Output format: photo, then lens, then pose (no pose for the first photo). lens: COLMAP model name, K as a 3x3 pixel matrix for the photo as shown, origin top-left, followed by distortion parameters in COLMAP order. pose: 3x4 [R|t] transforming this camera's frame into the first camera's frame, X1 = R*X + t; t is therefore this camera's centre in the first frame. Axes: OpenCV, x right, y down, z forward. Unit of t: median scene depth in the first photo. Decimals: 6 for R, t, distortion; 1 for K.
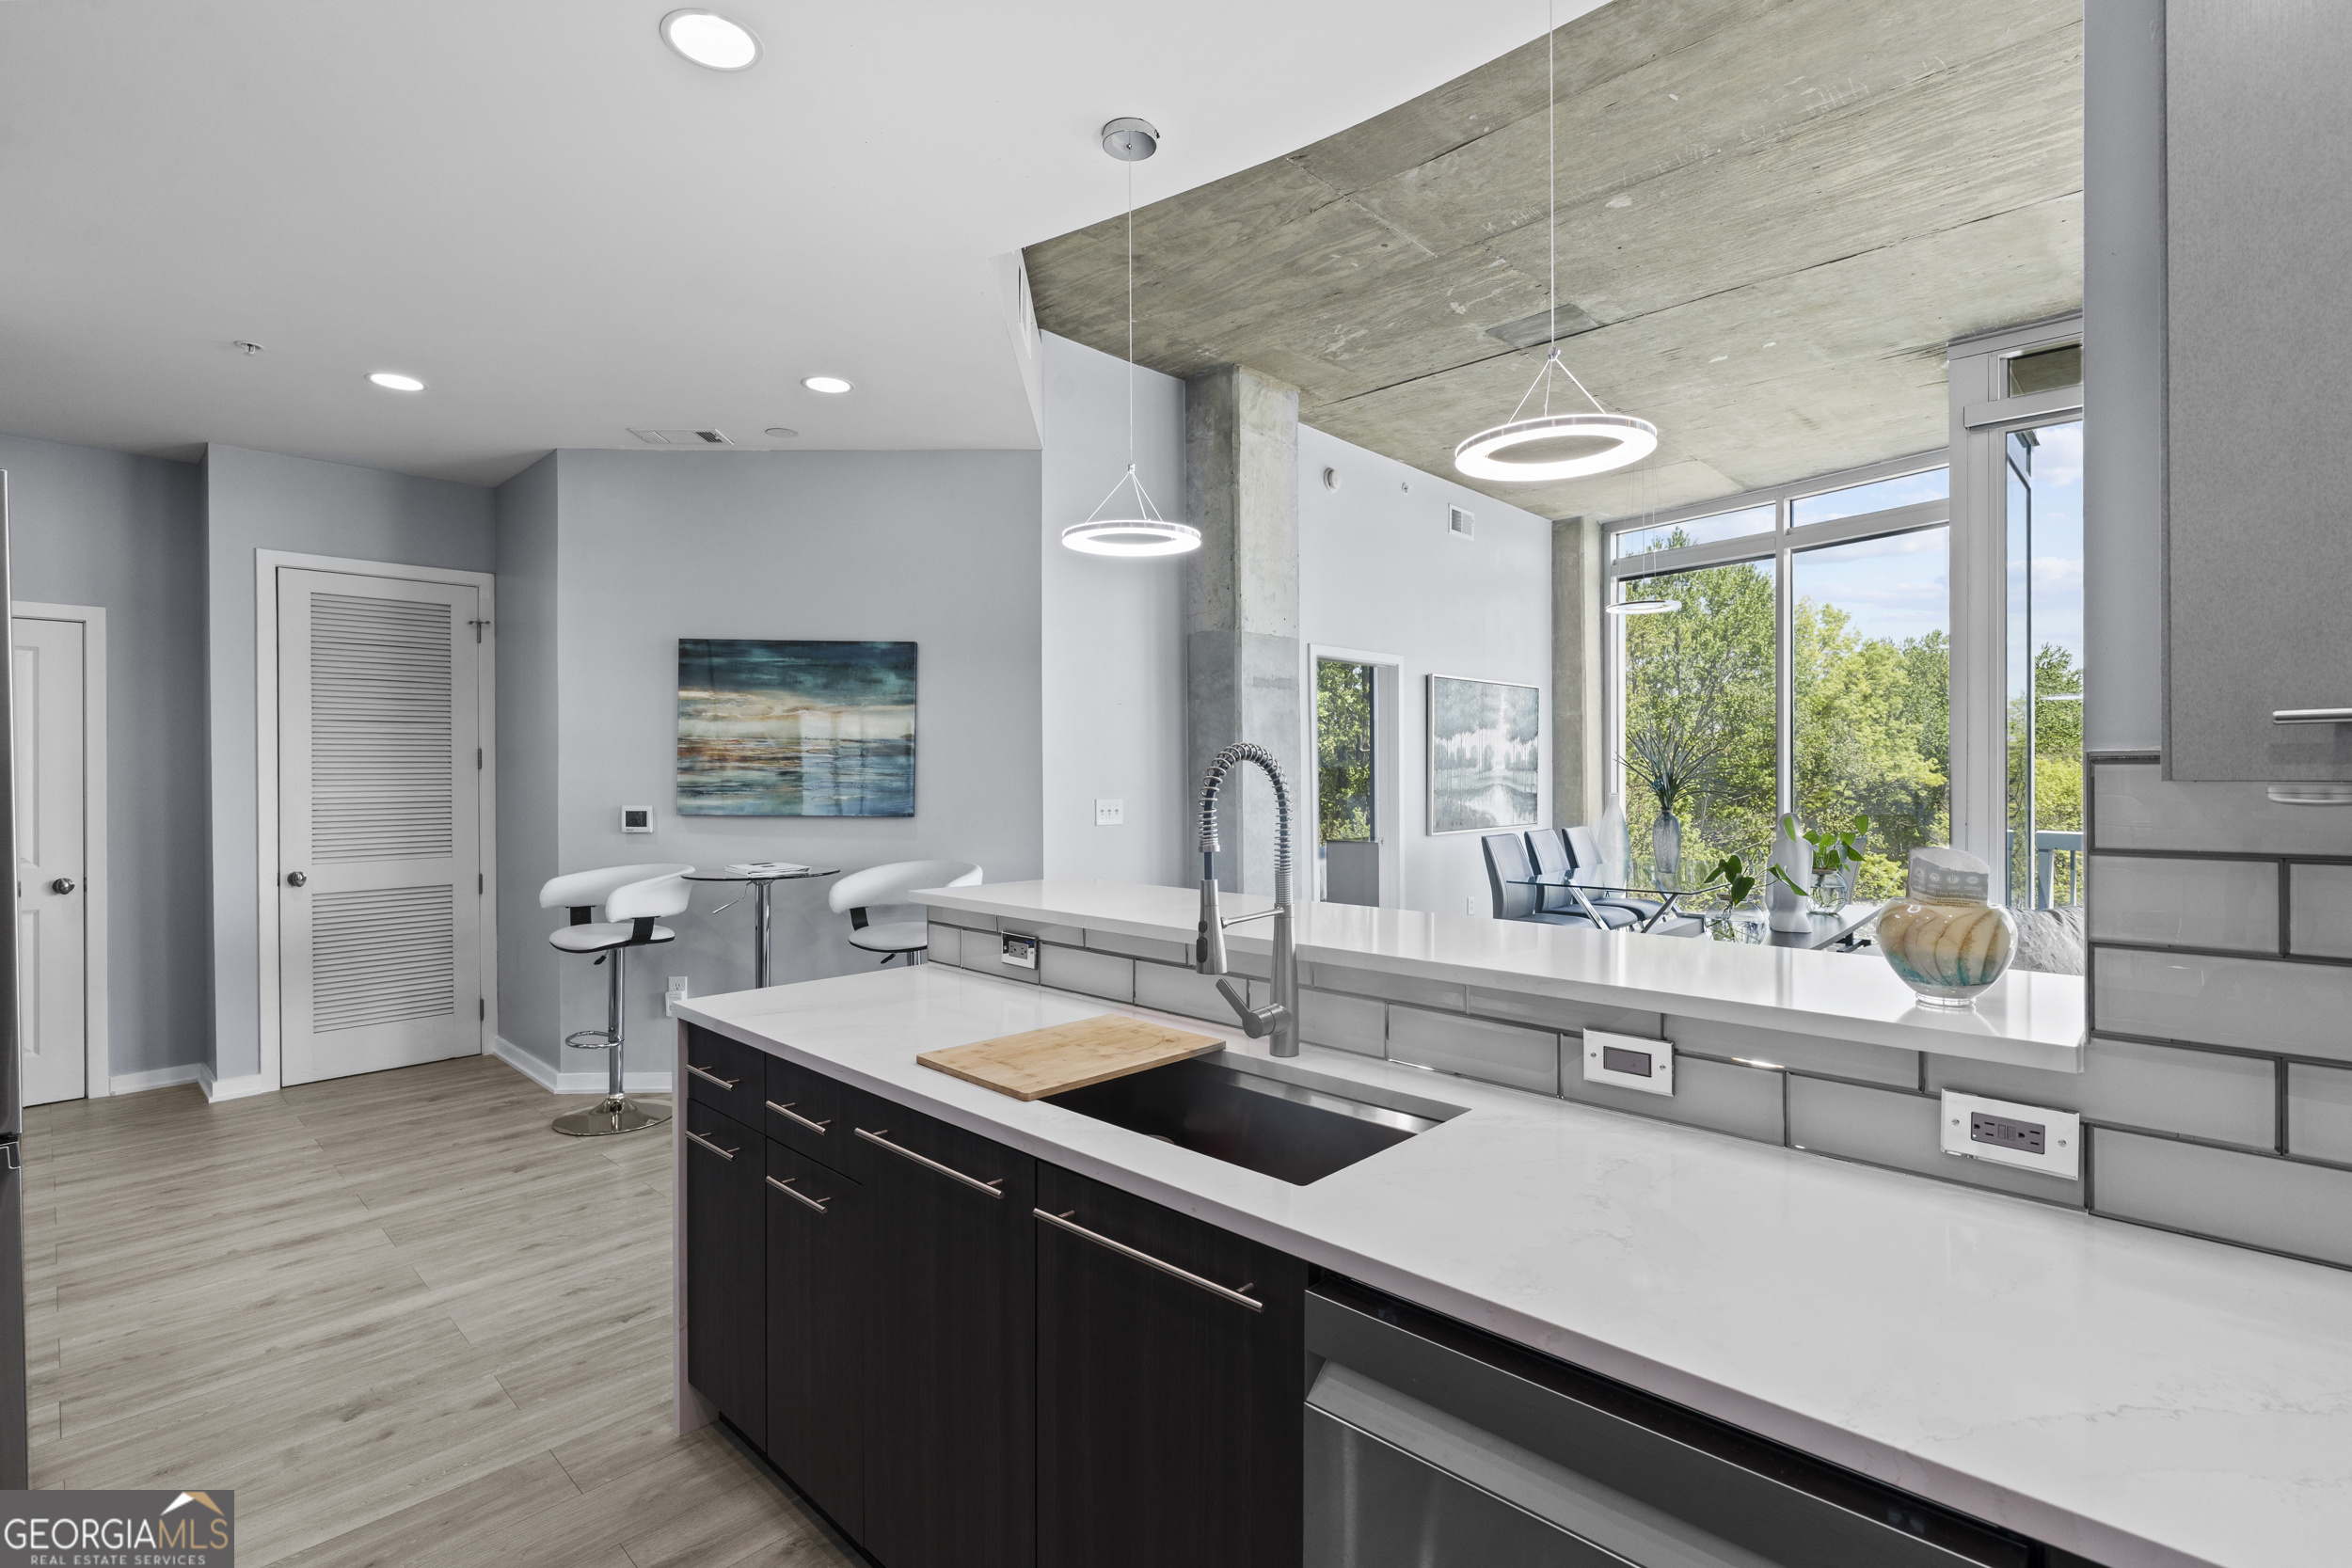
lens RADIAL K [[1083.4, 0, 1174.4], [0, 1083.4, 773.7], [0, 0, 1]] dist [-0.001713, -0.000028]
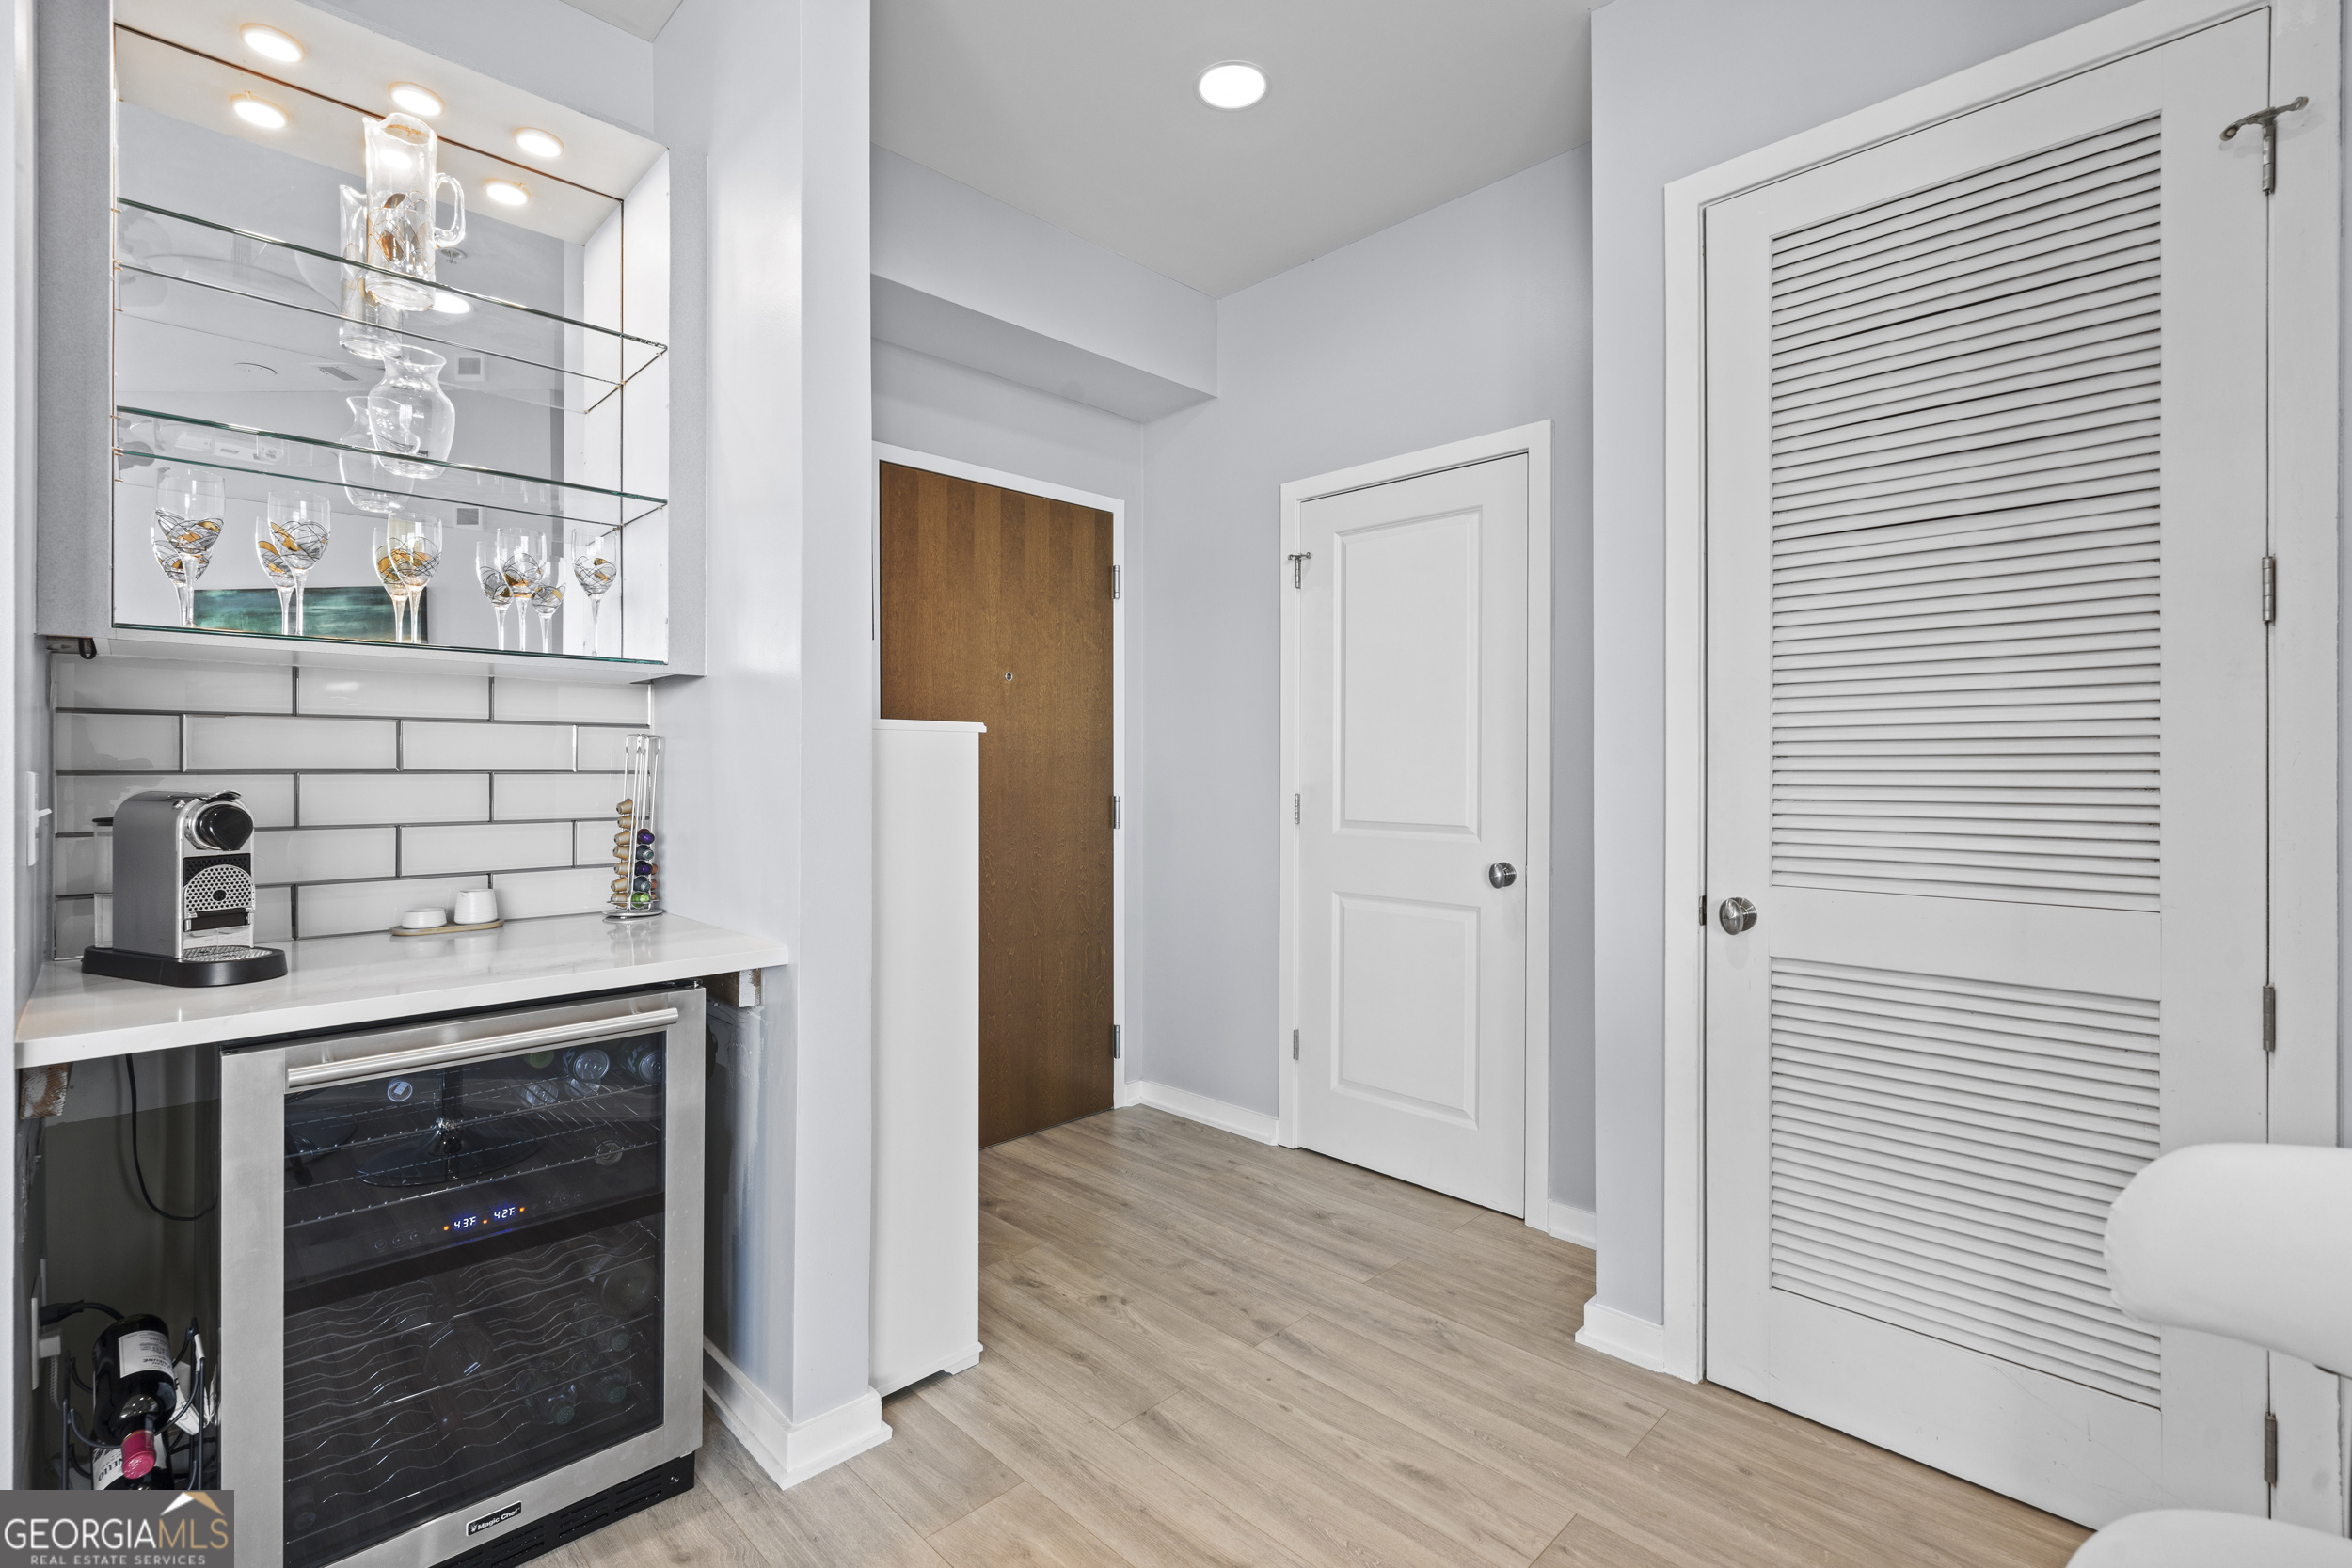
lens RADIAL K [[1079.9, 0, 1167.4], [0, 1079.9, 772.7], [0, 0, 1]] dist [0.000203, 0.001487]
pose [[-0.043212, 0.006720, -0.999043, -0.374341], [-0.009012, 0.999934, 0.007115, 0.039694], [0.999025, 0.009311, -0.043149, 0.802426]]
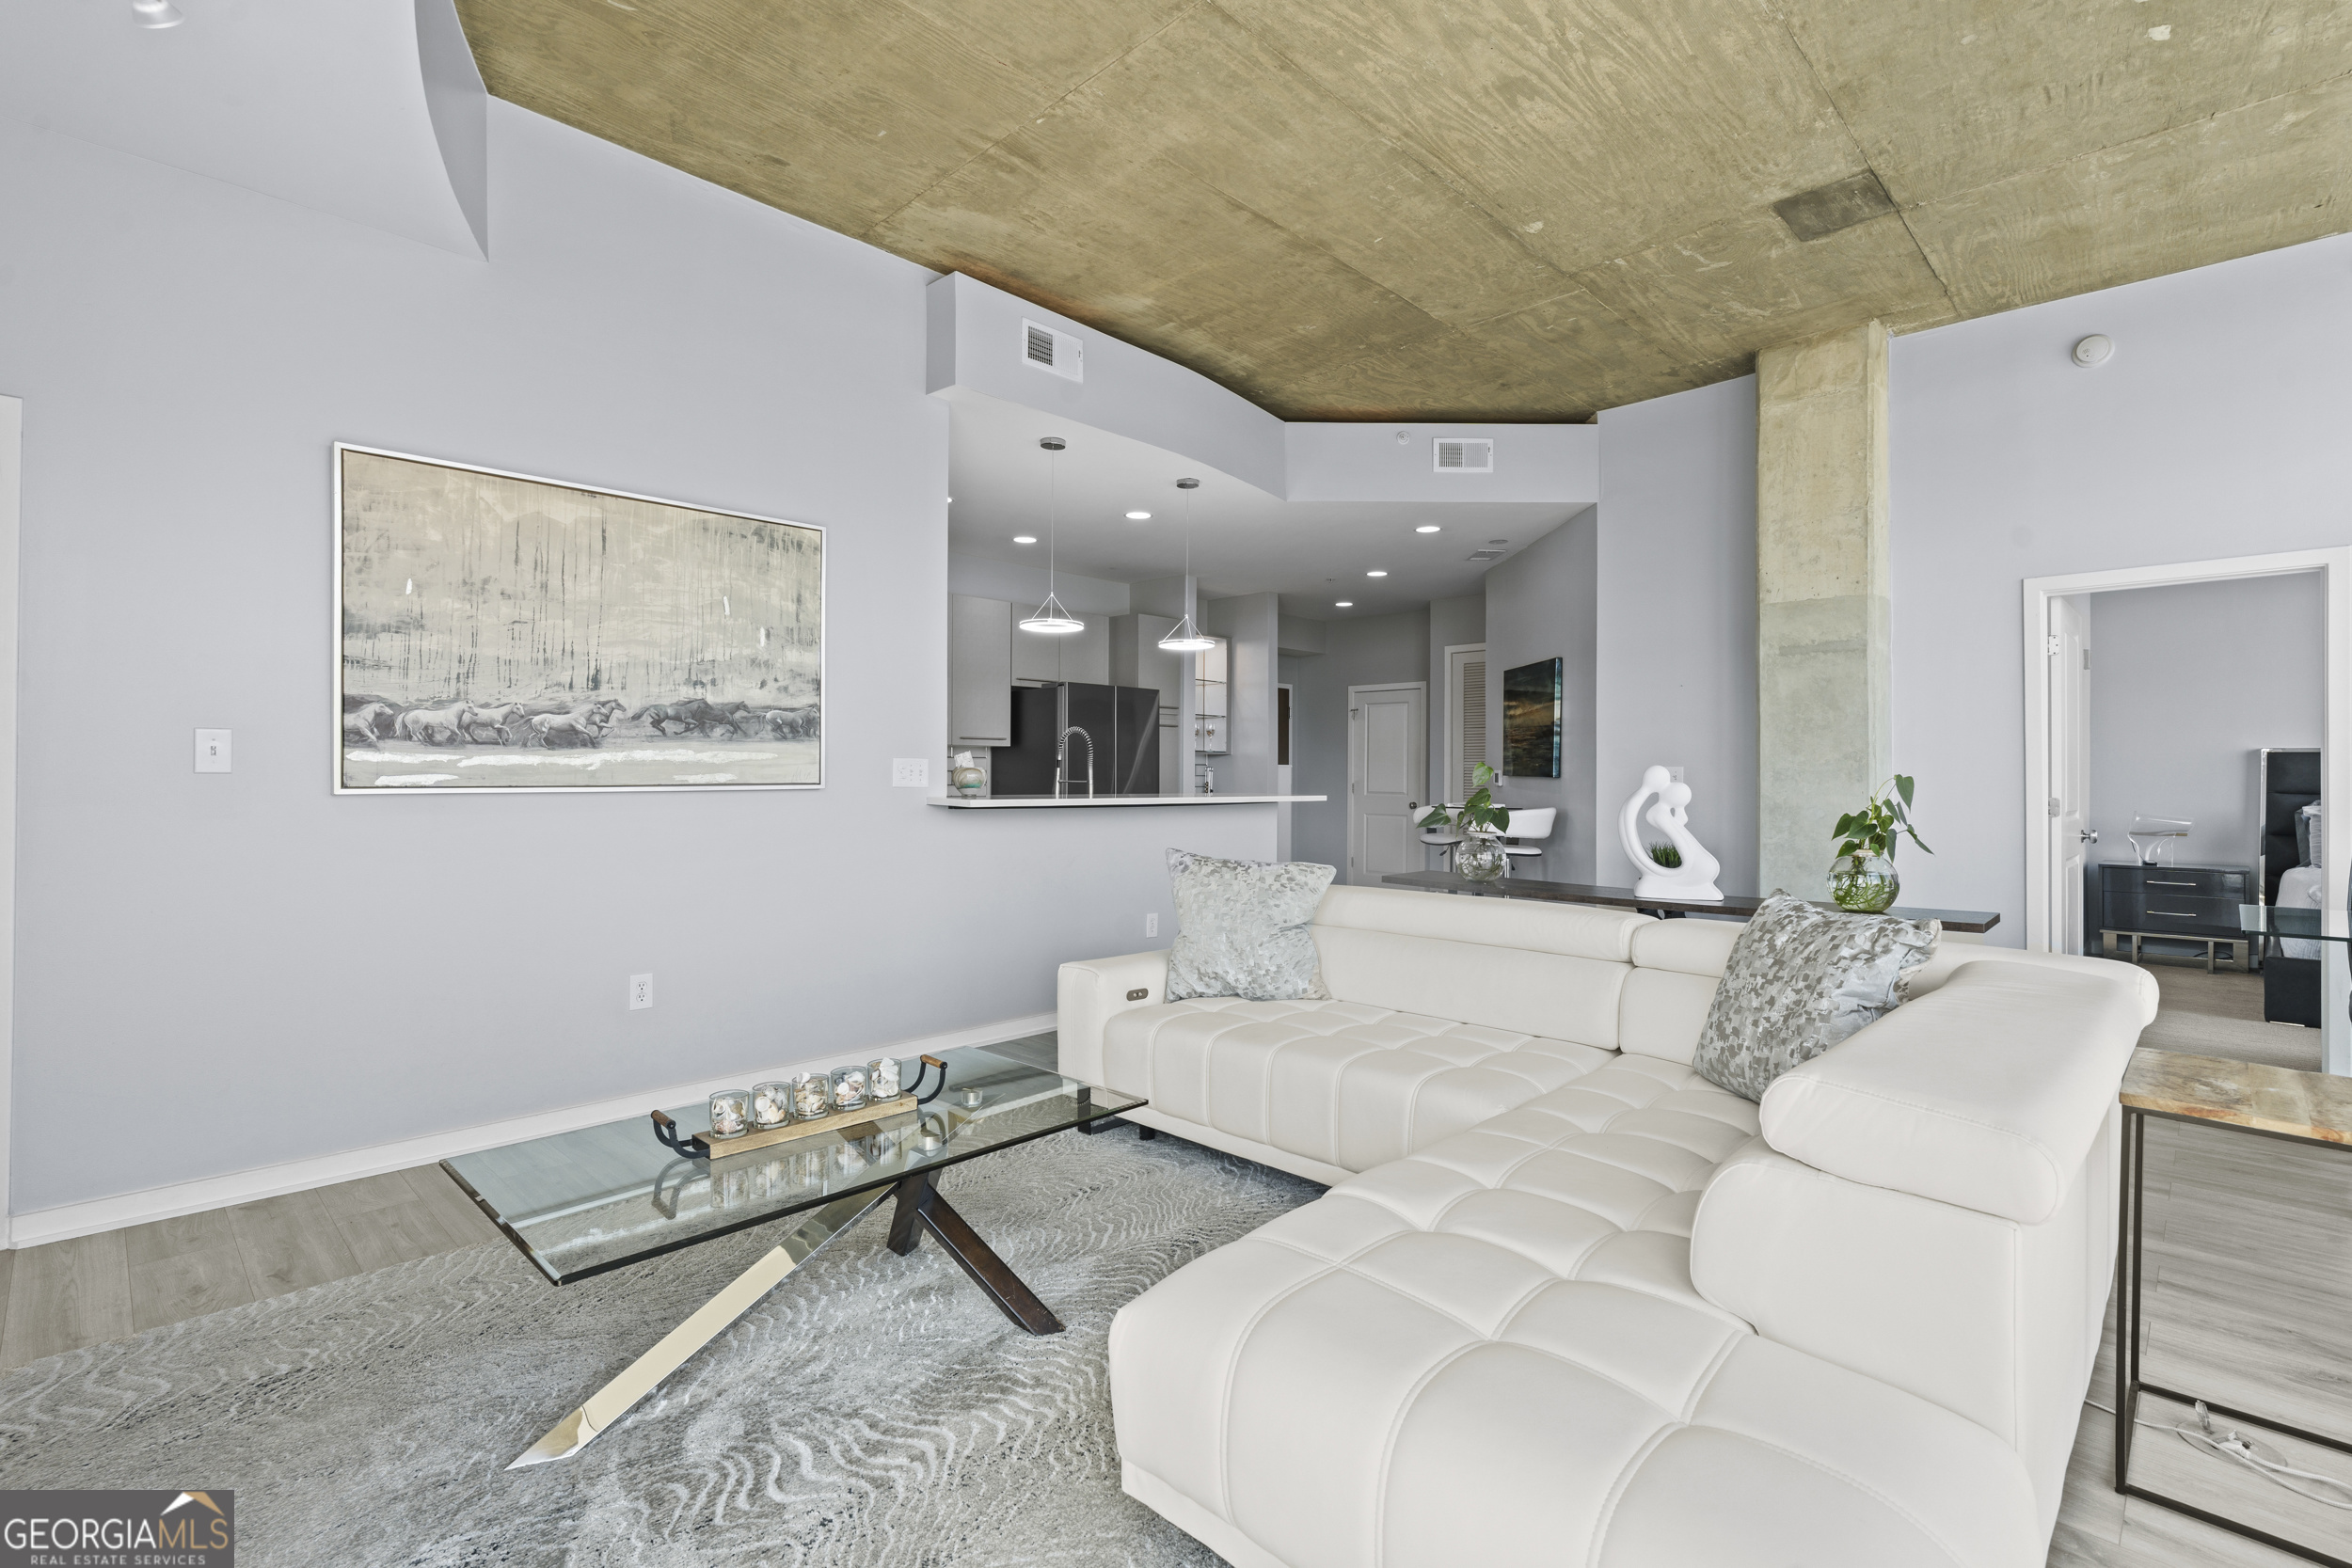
lens RADIAL K [[1079.9, 0, 1167.4], [0, 1079.9, 772.7], [0, 0, 1]] dist [0.000203, 0.001487]
pose [[-0.022522, 0.000712, -0.999746, 1.228412], [-0.011675, 0.999931, 0.000975, 0.037870], [0.999678, 0.011694, -0.022512, 0.512186]]
